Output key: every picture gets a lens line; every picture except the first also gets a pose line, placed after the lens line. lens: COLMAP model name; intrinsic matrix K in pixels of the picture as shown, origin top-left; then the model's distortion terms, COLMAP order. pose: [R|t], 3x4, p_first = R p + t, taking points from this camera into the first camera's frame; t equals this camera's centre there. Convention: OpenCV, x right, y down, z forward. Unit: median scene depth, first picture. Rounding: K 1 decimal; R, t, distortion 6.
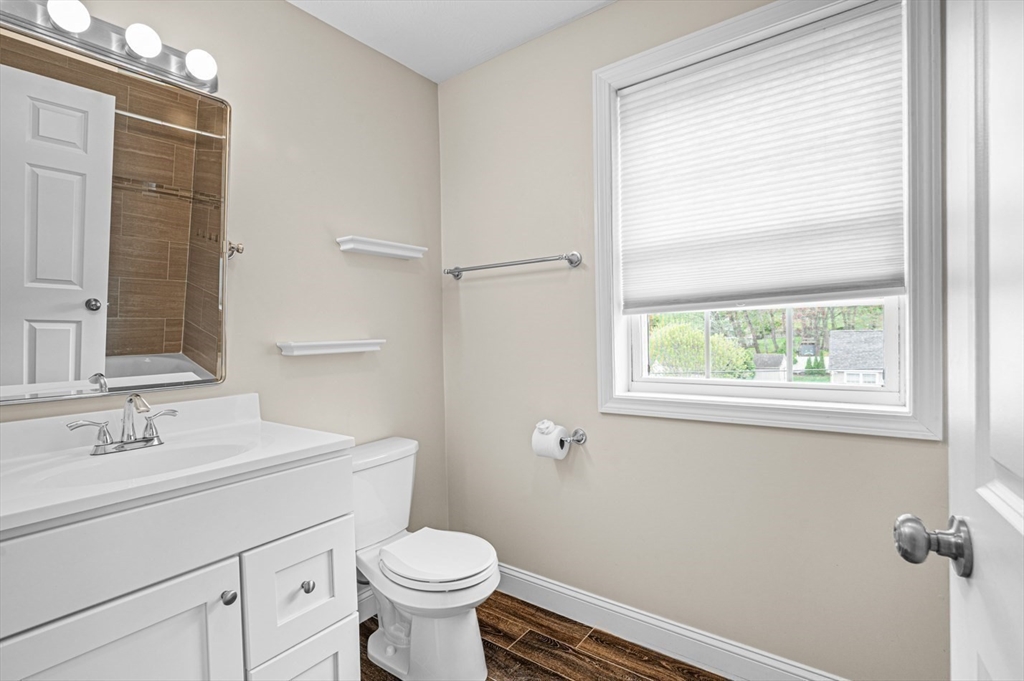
lens RADIAL K [[488.4, 0, 510.8], [0, 488.4, 337.9], [0, 0, 1]] dist [-0.001394, -0.000221]
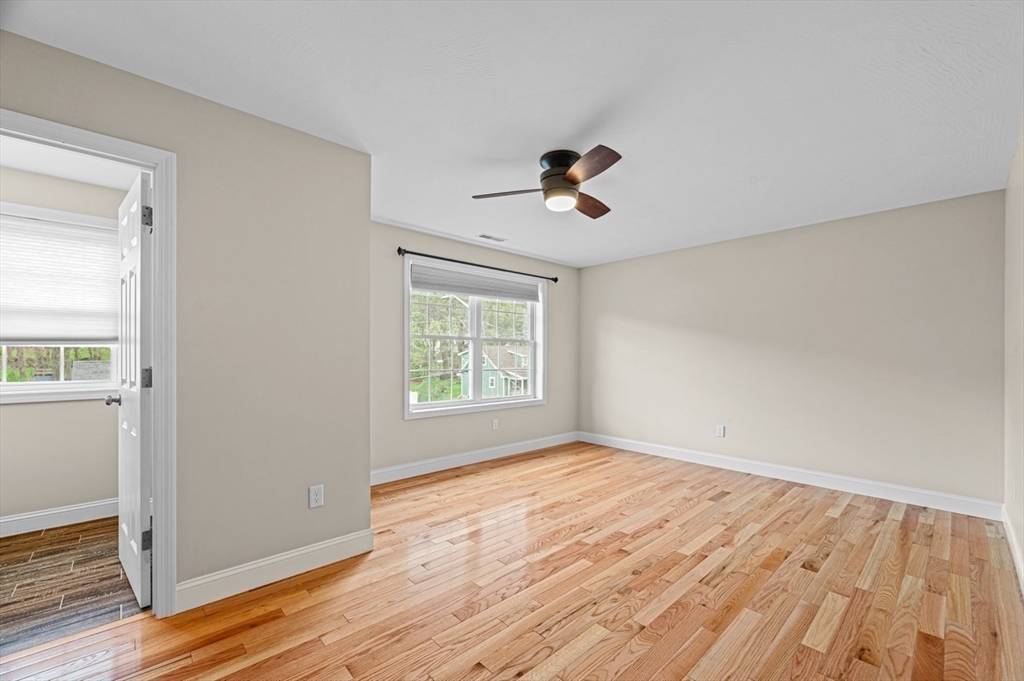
lens RADIAL K [[416.8, 0, 502.9], [0, 416.8, 353.0], [0, 0, 1]] dist [-0.001153, -0.000115]
pose [[0.188095, 0.032771, 0.981604, -0.978869], [0.003620, 0.999413, -0.034059, 0.041549], [-0.982144, 0.009960, 0.187866, -1.412668]]
